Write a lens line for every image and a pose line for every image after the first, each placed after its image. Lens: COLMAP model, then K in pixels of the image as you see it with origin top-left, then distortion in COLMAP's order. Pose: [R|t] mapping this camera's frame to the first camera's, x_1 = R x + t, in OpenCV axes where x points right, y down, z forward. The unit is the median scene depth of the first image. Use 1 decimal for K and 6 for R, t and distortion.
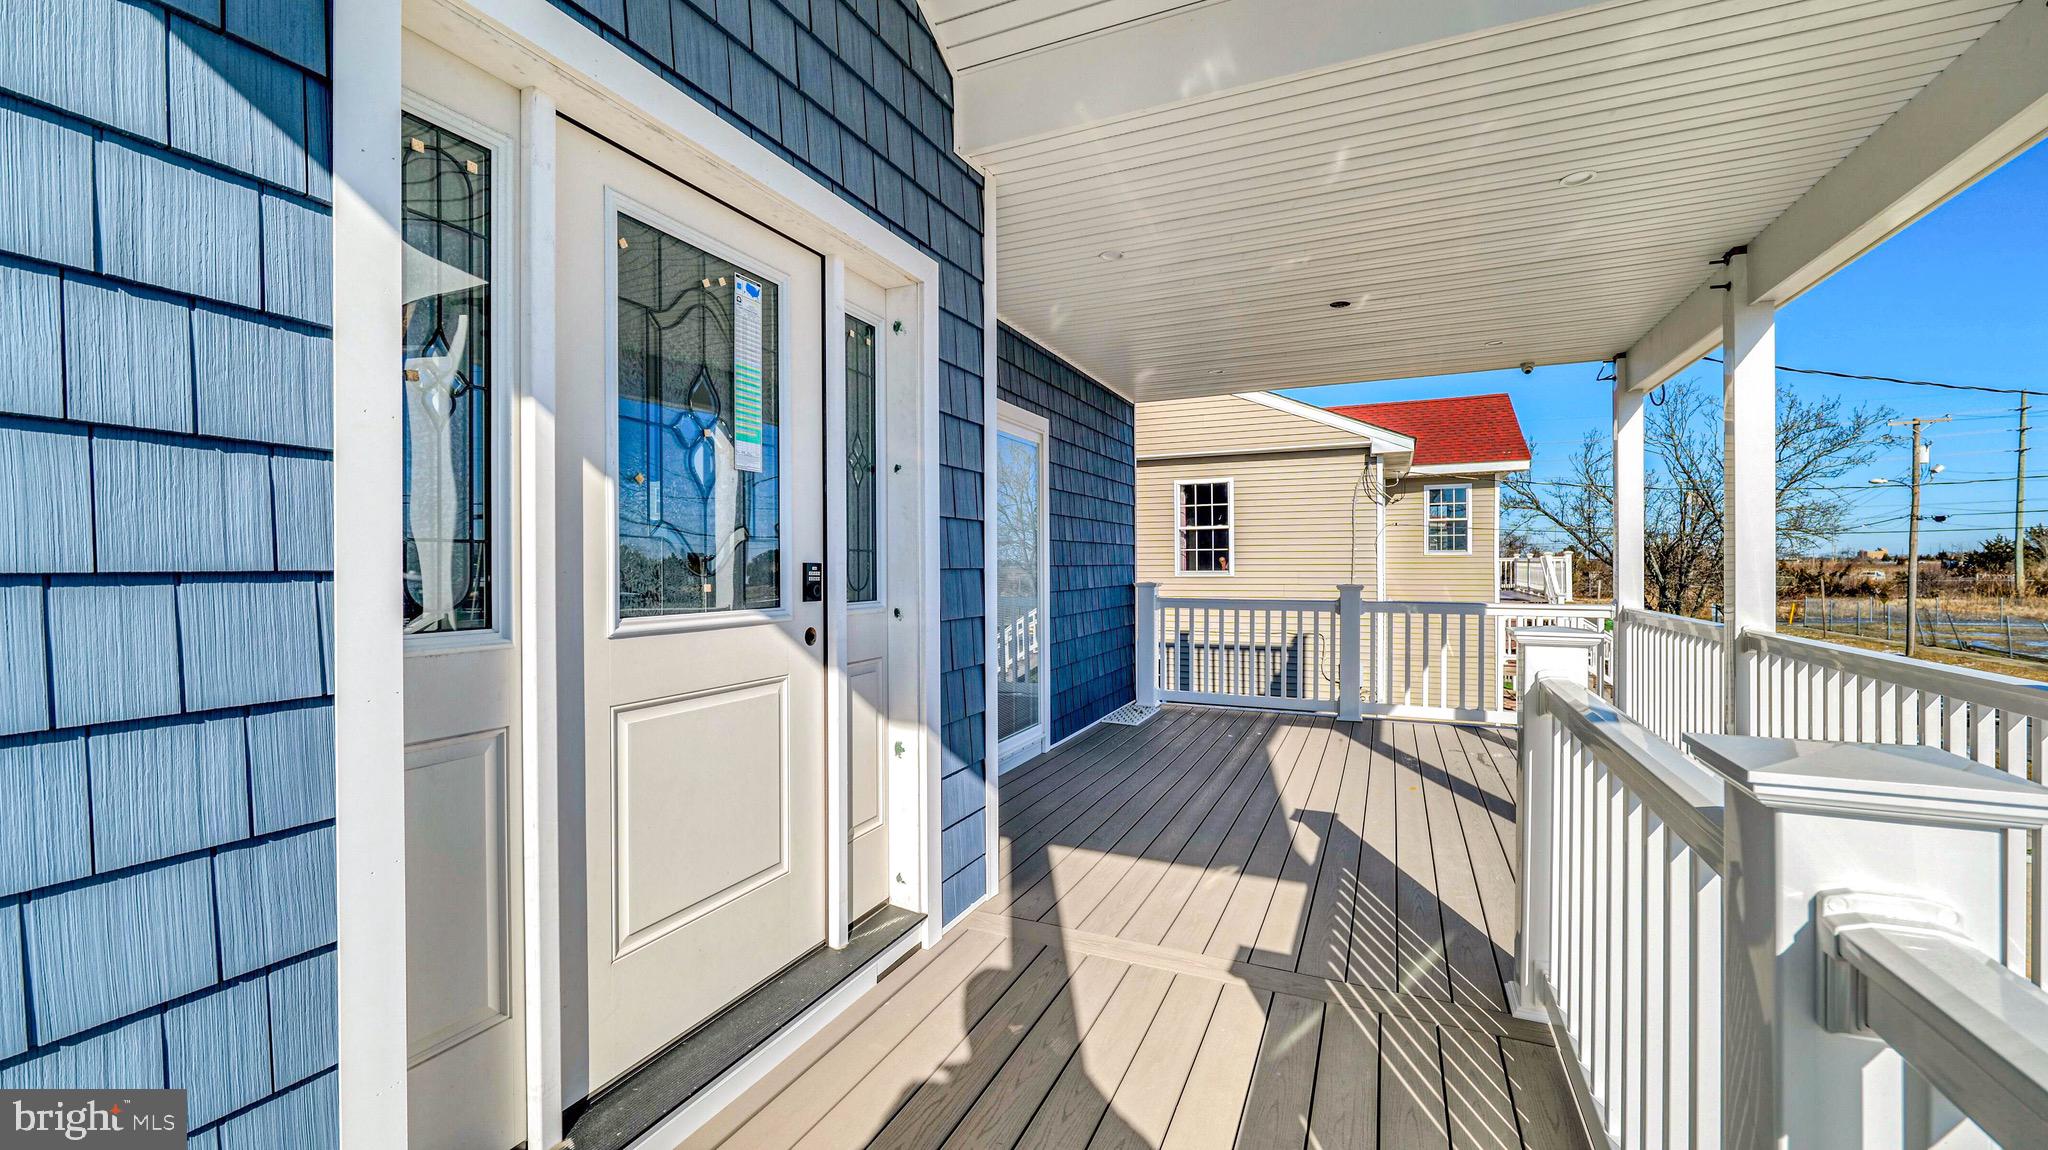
lens RADIAL K [[838.8, 0, 1020.9], [0, 838.8, 572.7], [0, 0, 1]] dist [-0.007645, -0.000199]
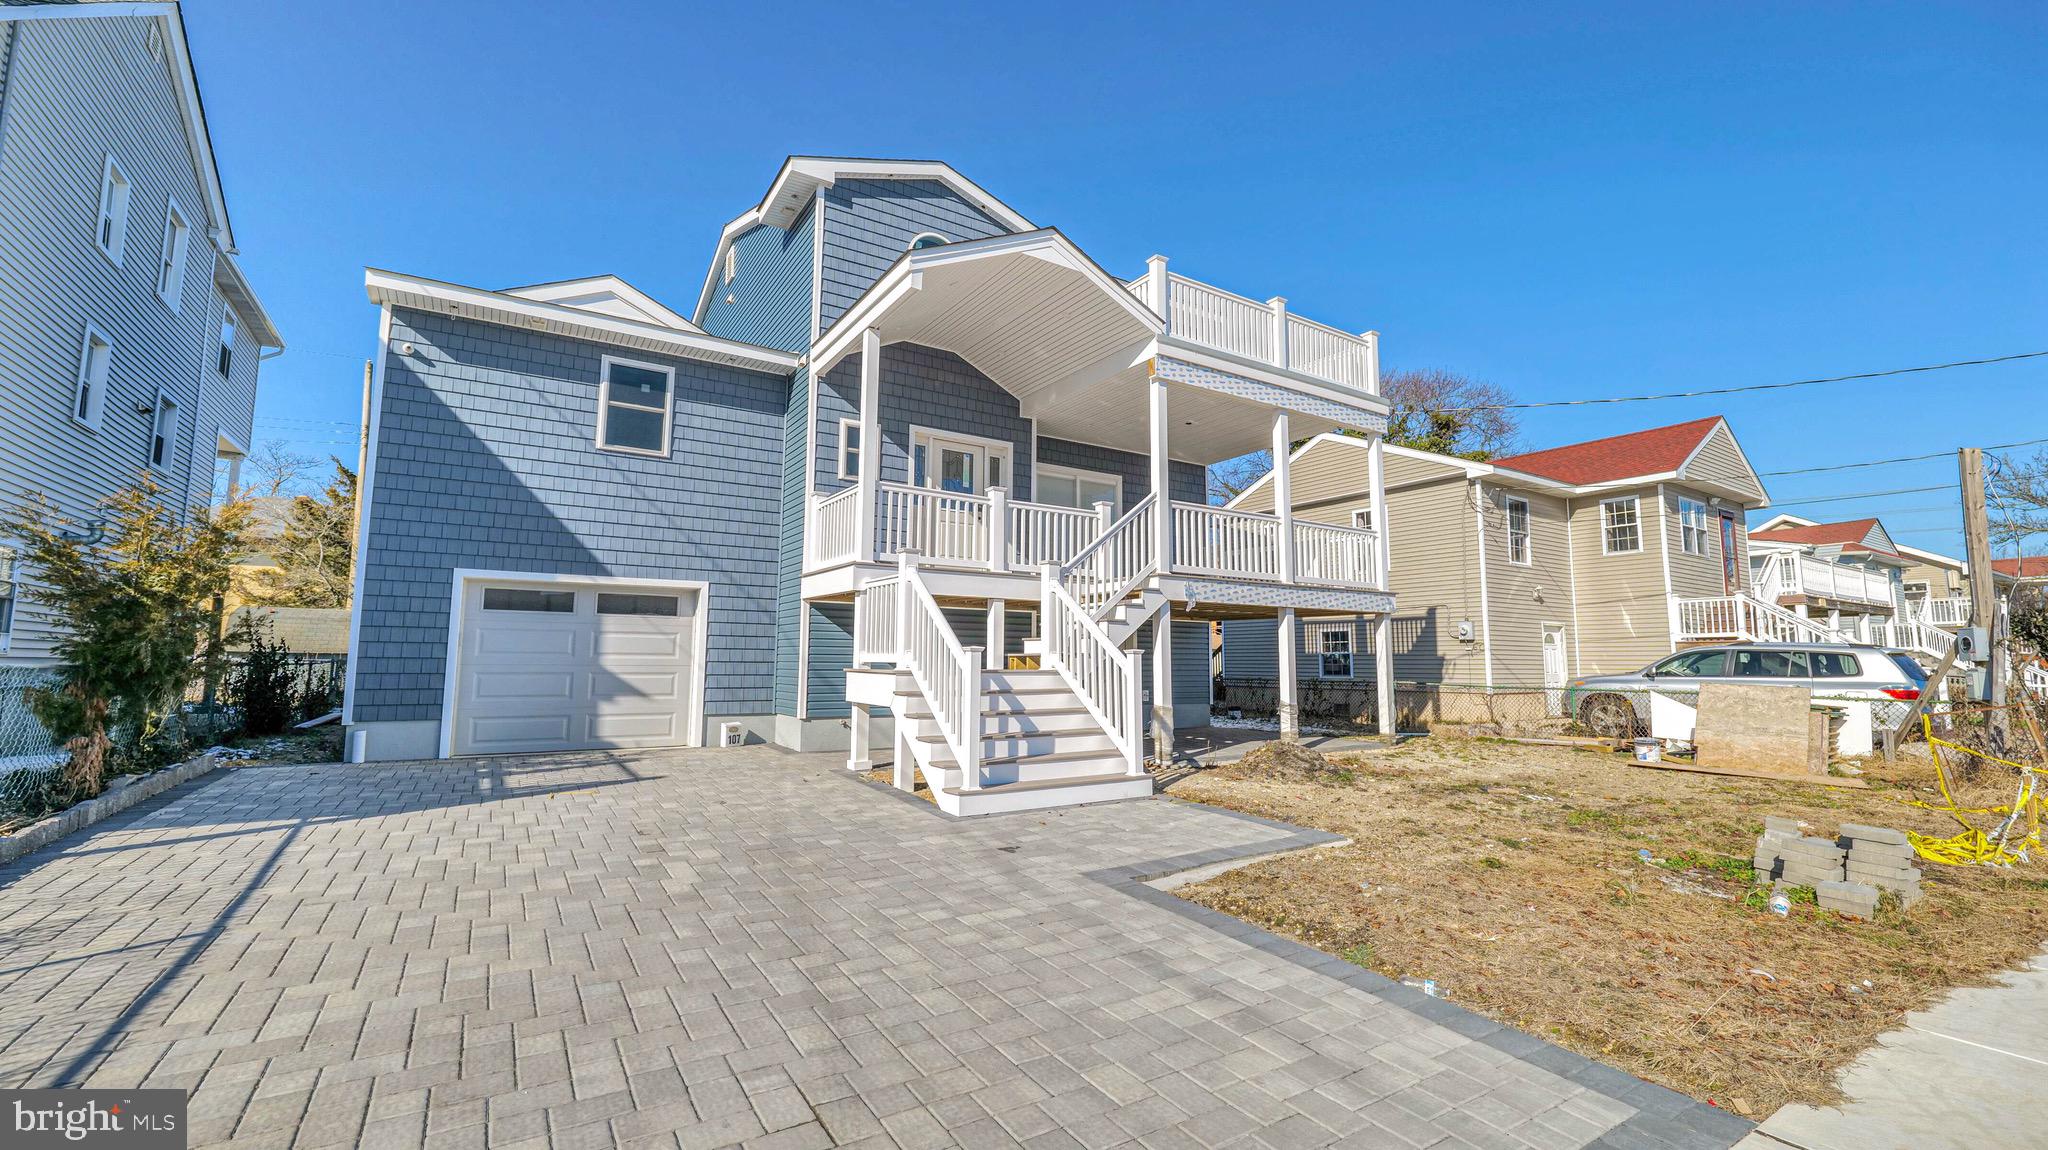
lens RADIAL K [[838.8, 0, 1021.2], [0, 838.8, 573.5], [0, 0, 1]] dist [-0.007645, -0.000199]
pose [[0.837944, -0.051841, -0.543288, 2.674725], [-0.012533, 0.993388, -0.114119, 0.968833], [0.545612, 0.102434, 0.831754, -3.042592]]
